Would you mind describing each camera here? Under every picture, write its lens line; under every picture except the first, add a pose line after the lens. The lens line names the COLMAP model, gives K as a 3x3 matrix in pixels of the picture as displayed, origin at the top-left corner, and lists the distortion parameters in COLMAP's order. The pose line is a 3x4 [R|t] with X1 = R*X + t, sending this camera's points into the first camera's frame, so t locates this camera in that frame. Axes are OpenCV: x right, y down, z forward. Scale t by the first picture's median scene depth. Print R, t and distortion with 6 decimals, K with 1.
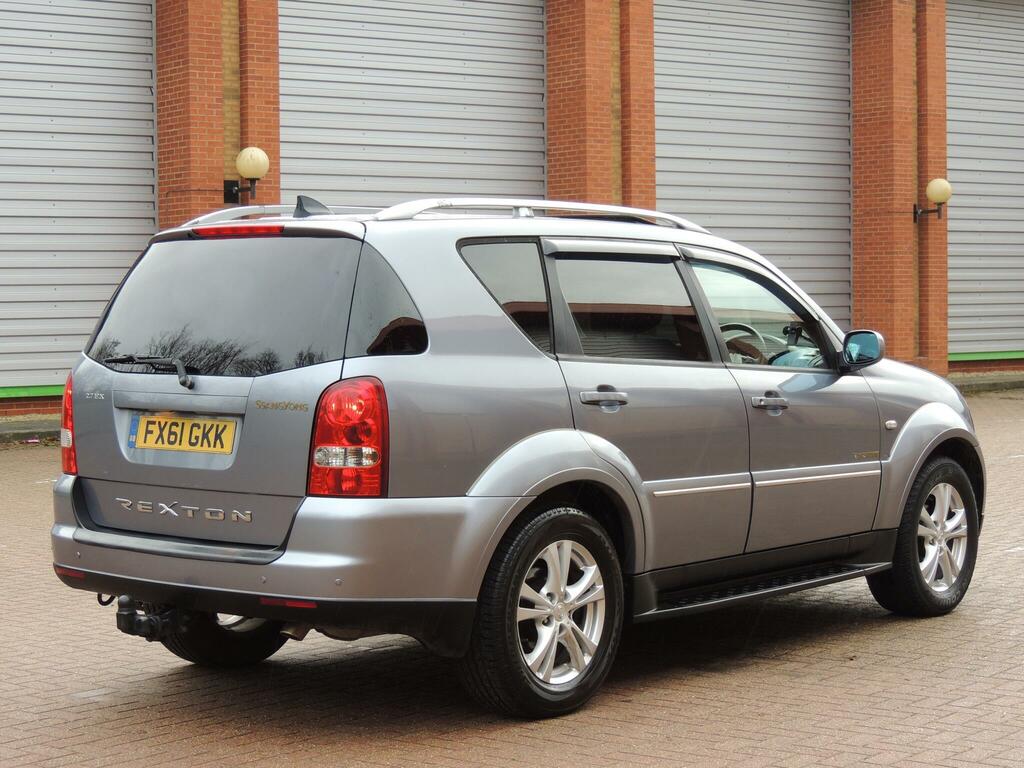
lens RADIAL K [[1885.8, 0, 512.0], [0, 1885.8, 384.0], [0, 0, 1]] dist [0.044232, -0.003575]
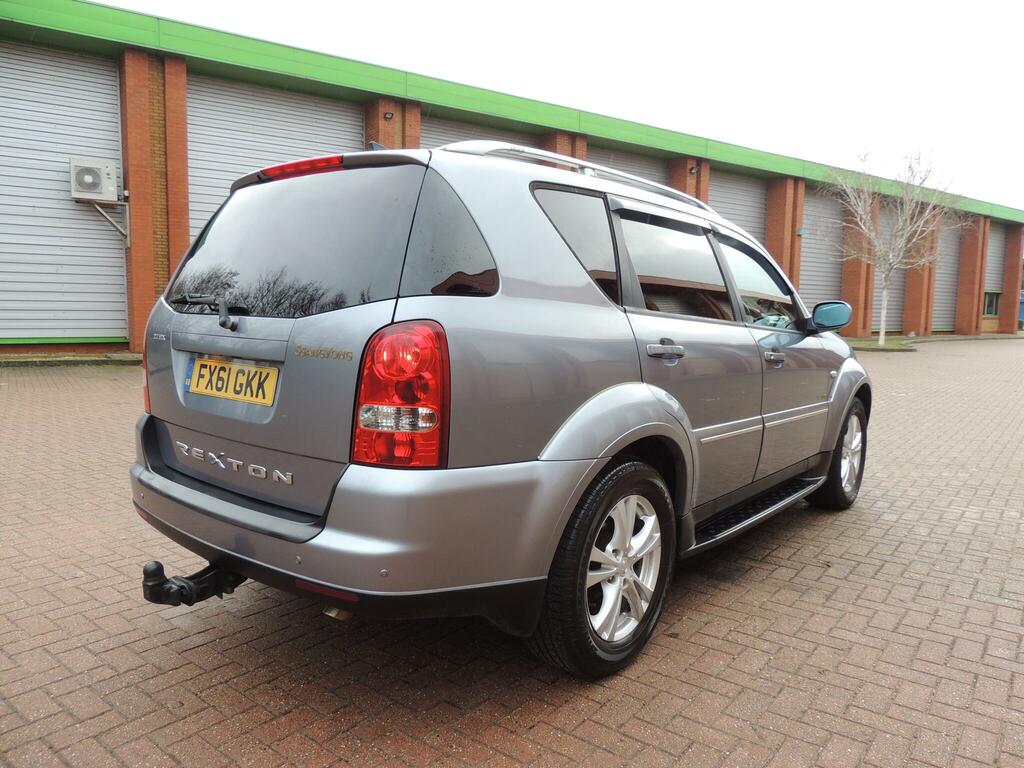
lens RADIAL K [[729.9, 0, 512.0], [0, 729.9, 384.0], [0, 0, 1]] dist [-0.020543, 0.002291]
pose [[0.999682, 0.025028, -0.002982, -0.035409], [-0.024795, 0.997773, 0.061916, 0.002957], [0.004525, -0.061822, 0.998077, 0.640478]]
